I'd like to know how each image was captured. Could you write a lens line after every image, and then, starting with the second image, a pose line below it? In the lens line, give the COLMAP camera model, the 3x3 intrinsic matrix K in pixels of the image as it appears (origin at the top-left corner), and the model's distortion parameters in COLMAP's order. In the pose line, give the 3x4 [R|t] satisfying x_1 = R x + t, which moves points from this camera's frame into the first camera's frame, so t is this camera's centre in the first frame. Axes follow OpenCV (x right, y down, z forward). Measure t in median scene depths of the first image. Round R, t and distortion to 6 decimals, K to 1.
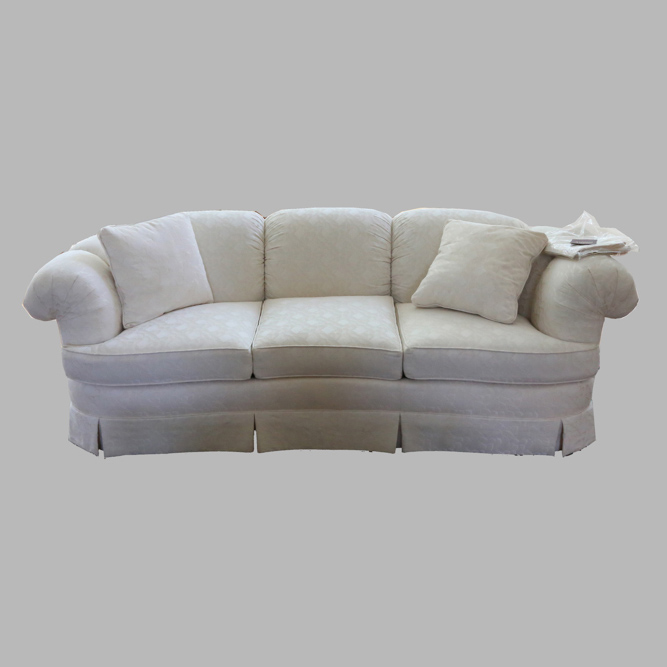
lens RADIAL K [[678.3, 0, 307.6], [0, 678.3, 332.5], [0, 0, 1]] dist [-0.122554, 0.016348]
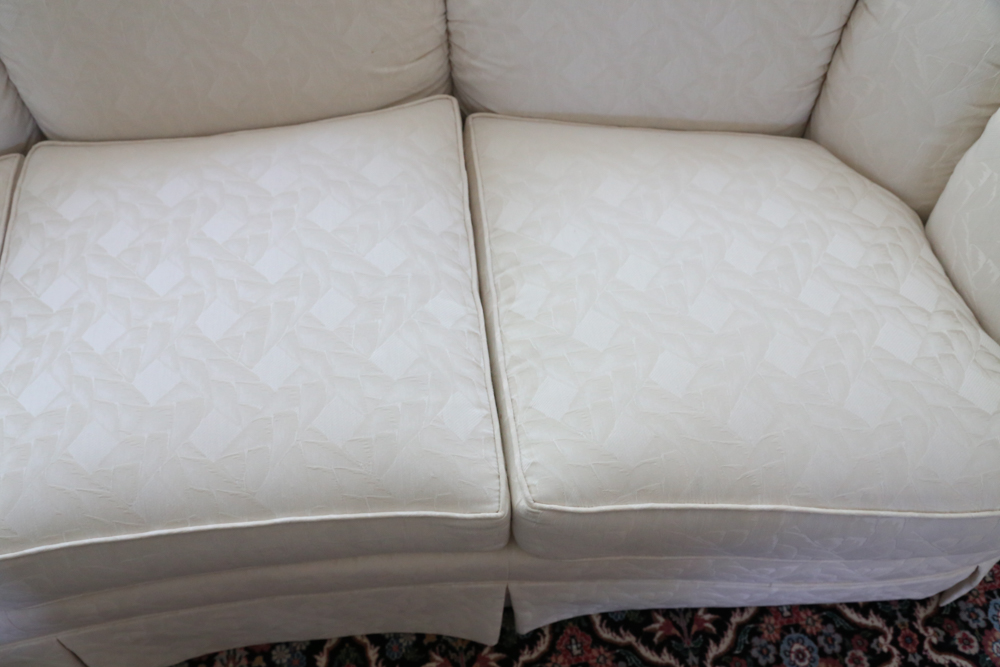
lens RADIAL K [[784.5, 0, 497.0], [0, 784.5, 331.5], [0, 0, 1]] dist [-0.087319, 0.069069]
pose [[0.986151, -0.133368, 0.098590, 0.107632], [0.048458, 0.800201, 0.597770, -0.198125], [-0.158615, -0.584714, 0.795582, 0.750608]]
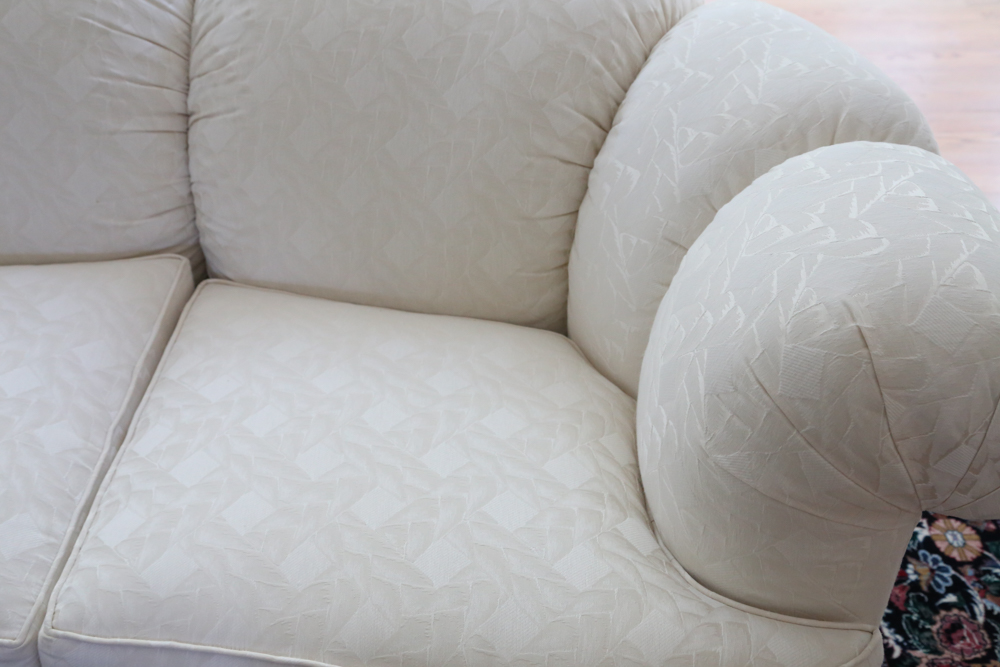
lens RADIAL K [[1123.3, 0, 503.4], [0, 1123.3, 338.5], [0, 0, 1]] dist [0.033586, 0.047469]
pose [[0.999711, 0.001056, 0.024018, 0.277574], [-0.007656, 0.961001, 0.276438, -0.172308], [-0.022790, -0.276542, 0.960731, 0.607101]]
